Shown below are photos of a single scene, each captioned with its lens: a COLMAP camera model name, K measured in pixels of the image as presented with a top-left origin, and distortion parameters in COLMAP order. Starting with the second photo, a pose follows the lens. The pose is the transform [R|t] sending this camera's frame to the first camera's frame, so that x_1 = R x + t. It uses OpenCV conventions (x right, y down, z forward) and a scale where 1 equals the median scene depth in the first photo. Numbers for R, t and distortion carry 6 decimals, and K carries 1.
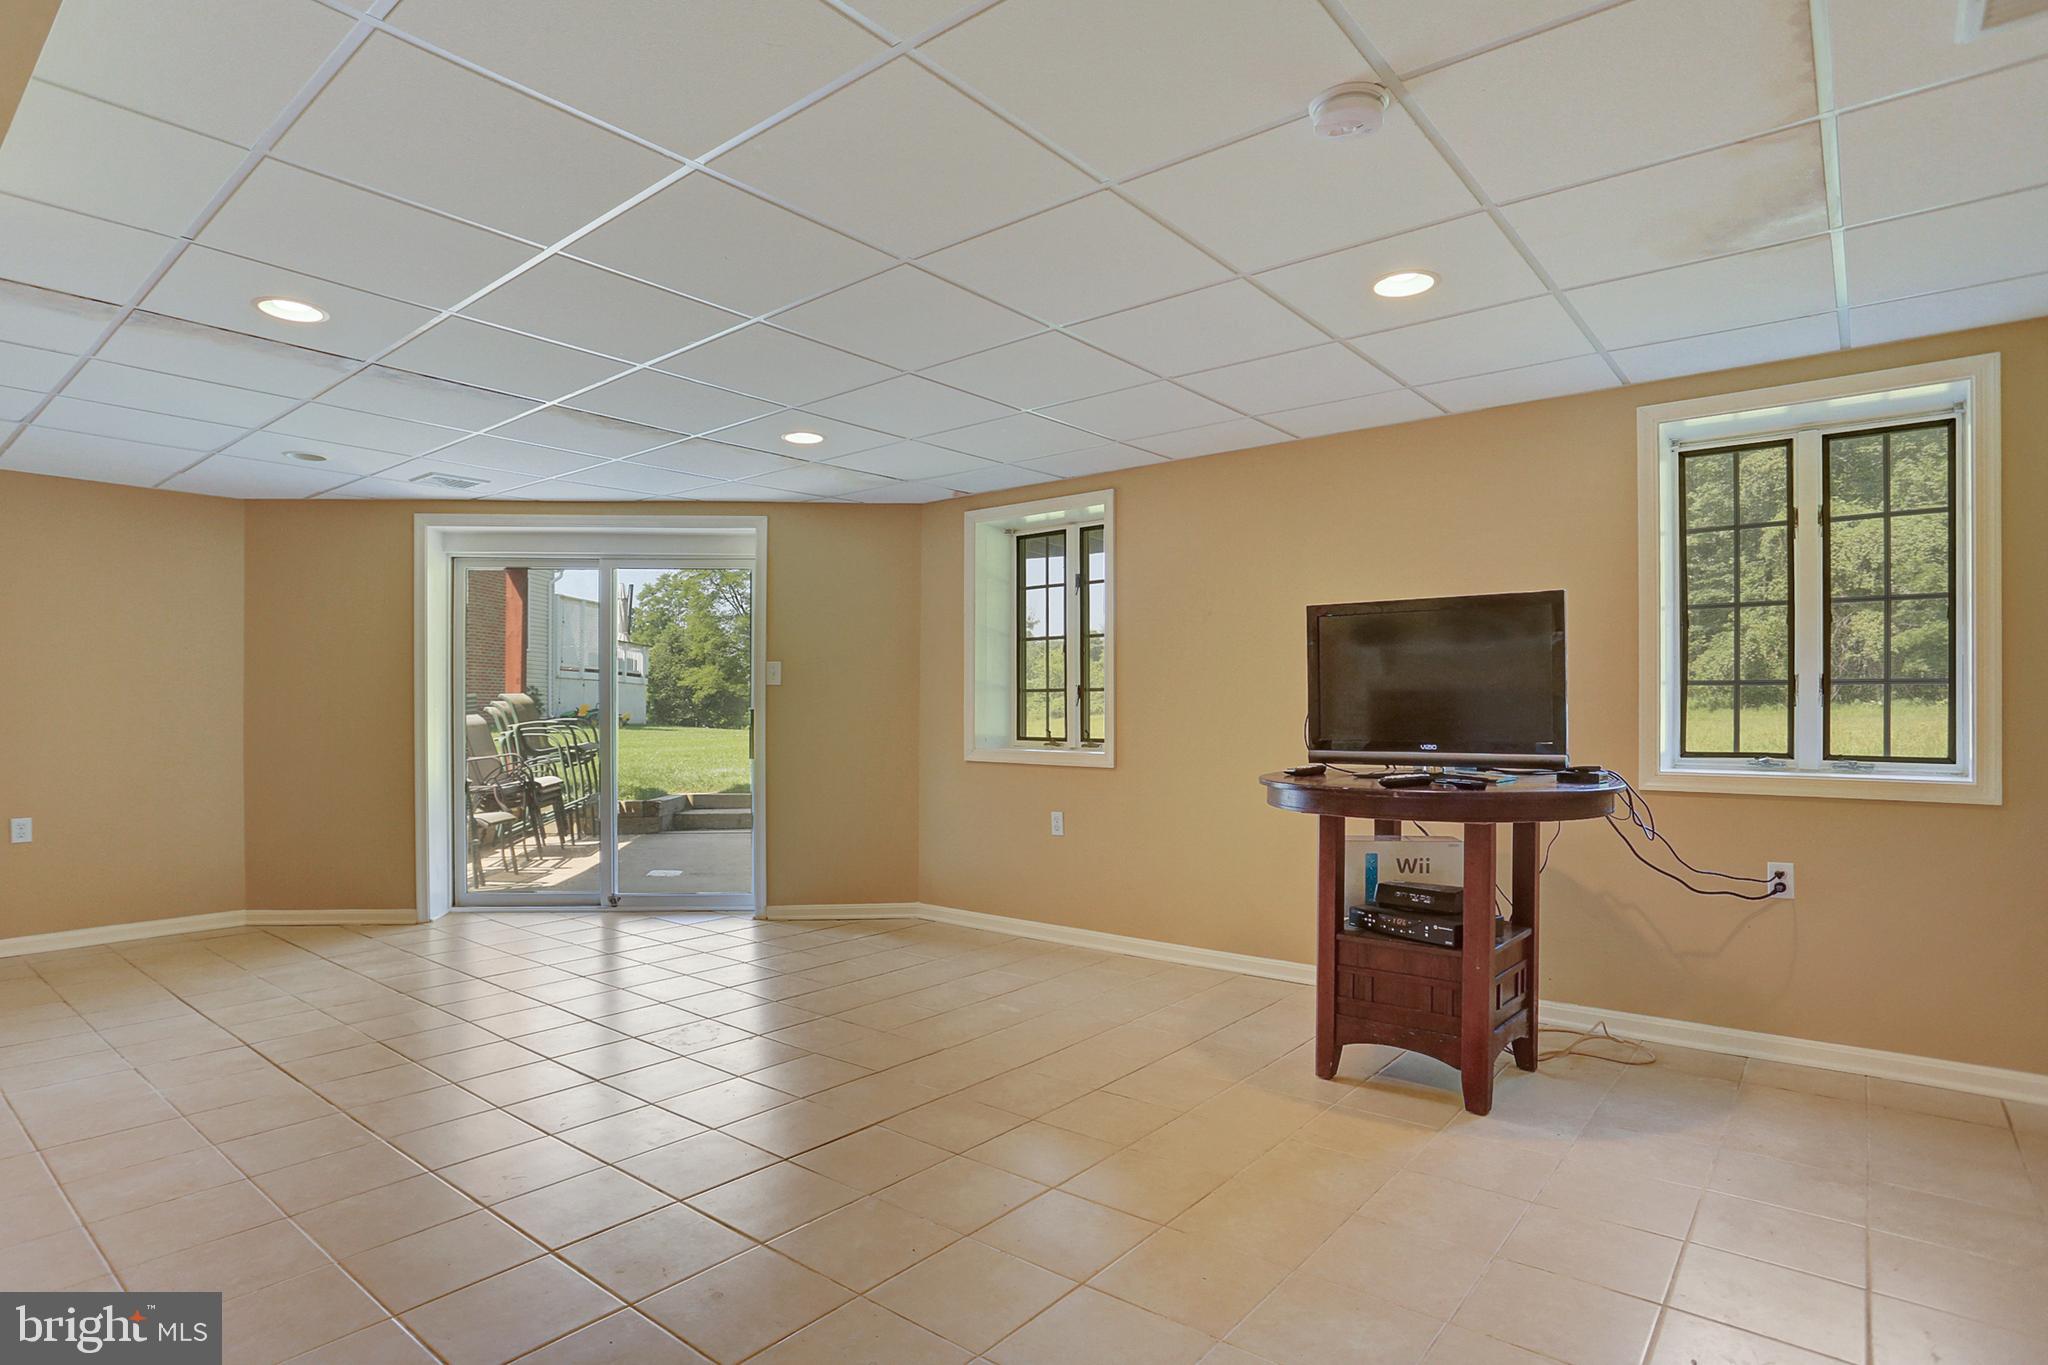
lens RADIAL K [[1053.7, 0, 1021.9], [0, 1053.7, 674.1], [0, 0, 1]] dist [-0.072359, 0.022316]
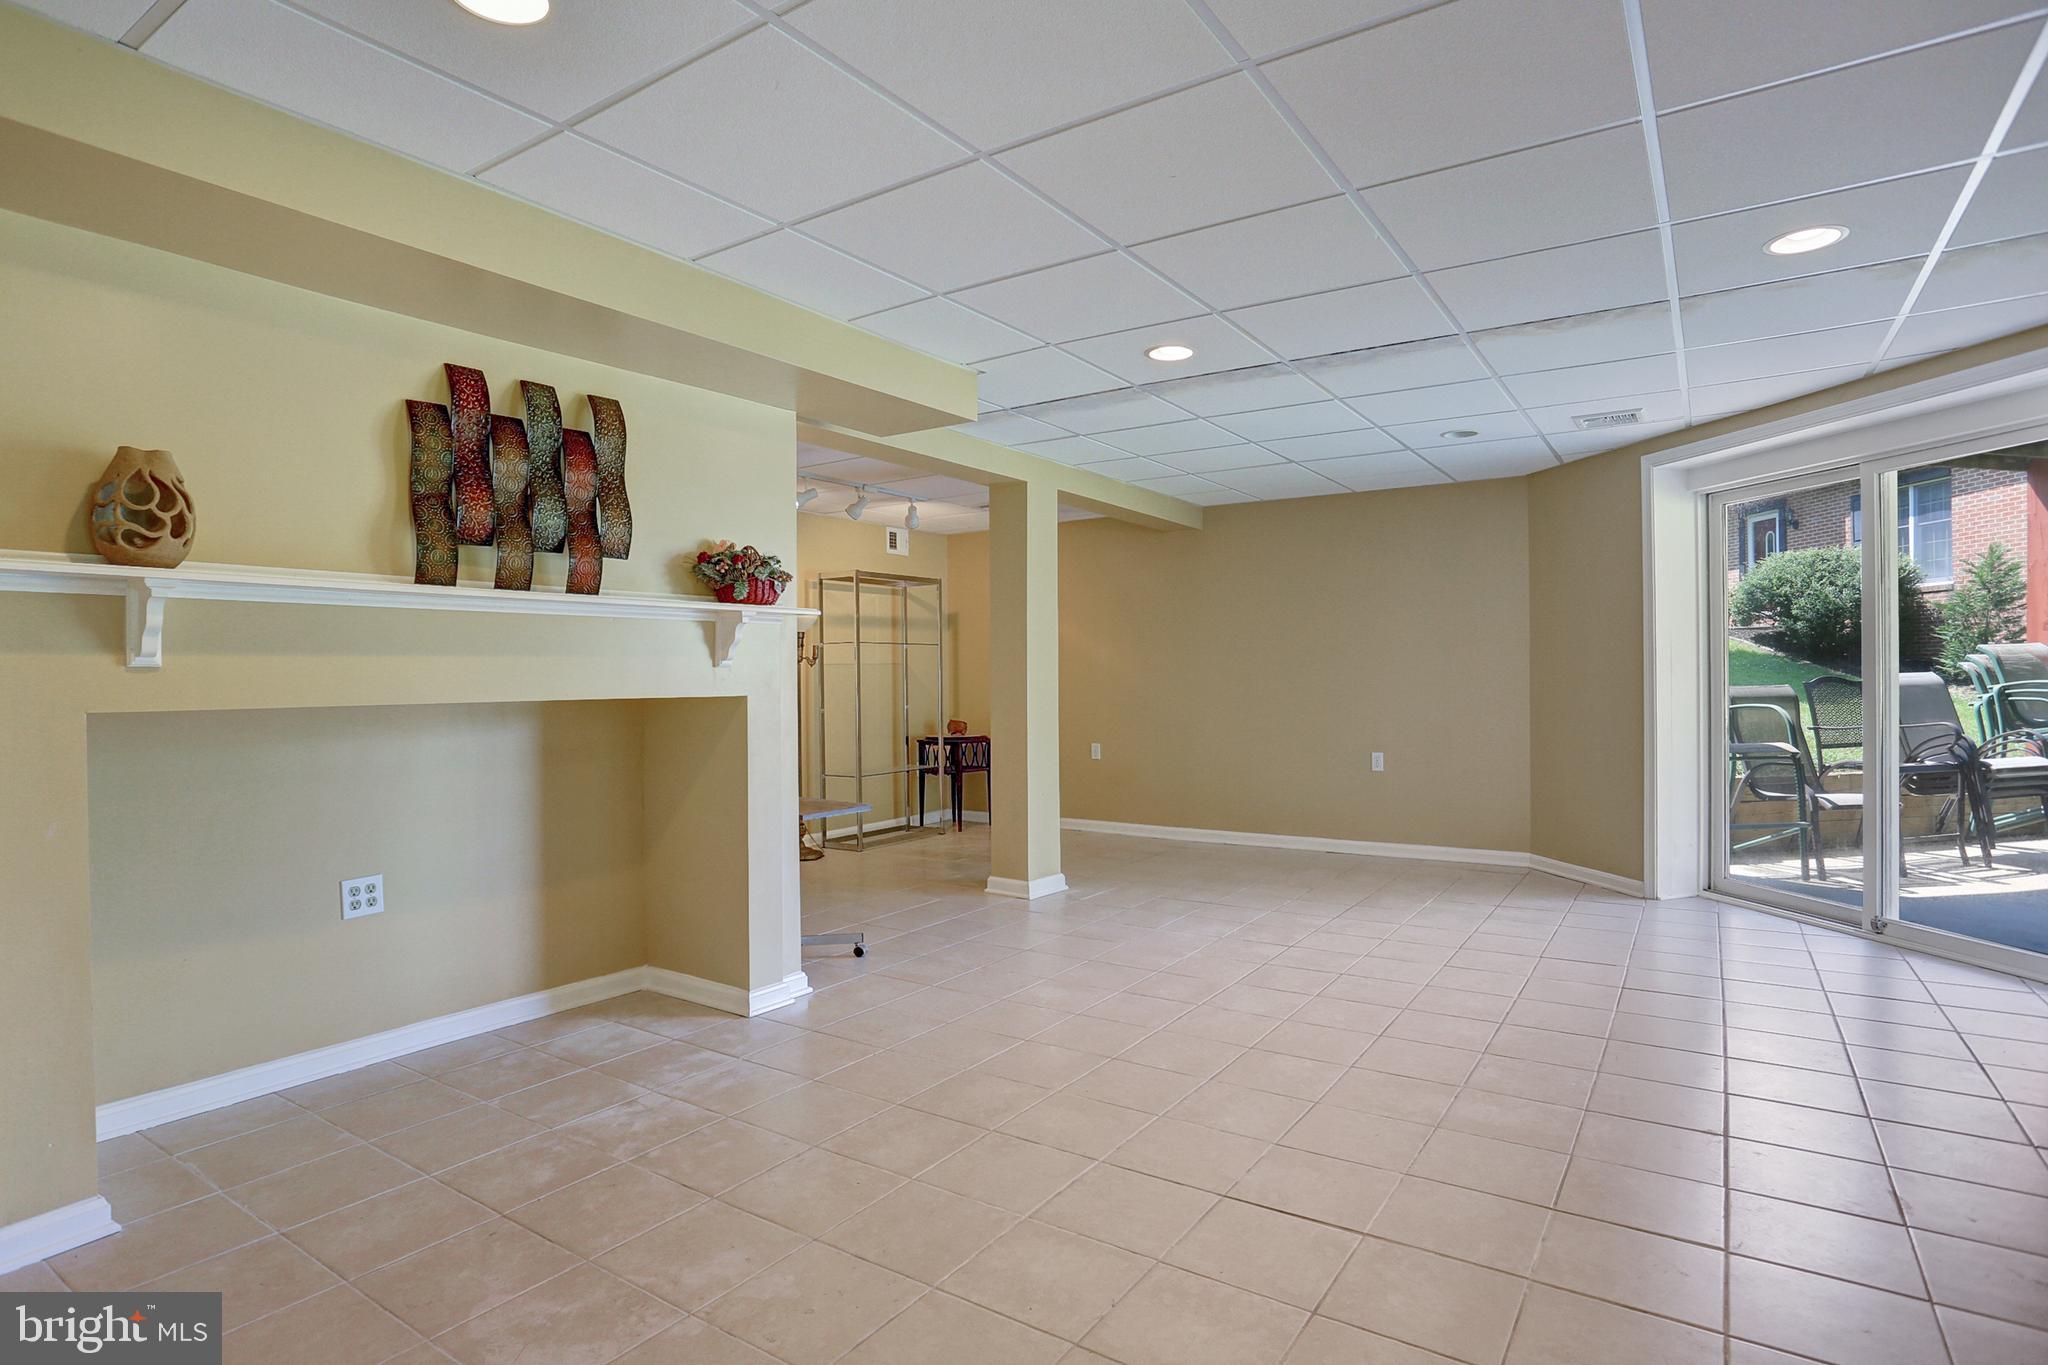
lens RADIAL K [[1053.7, 0, 1021.9], [0, 1053.7, 674.1], [0, 0, 1]] dist [-0.072359, 0.022316]
pose [[0.086541, 0.003912, -0.996241, 0.289652], [0.040891, 0.999136, 0.007475, 0.009746], [0.995409, -0.041384, 0.086307, 0.365839]]
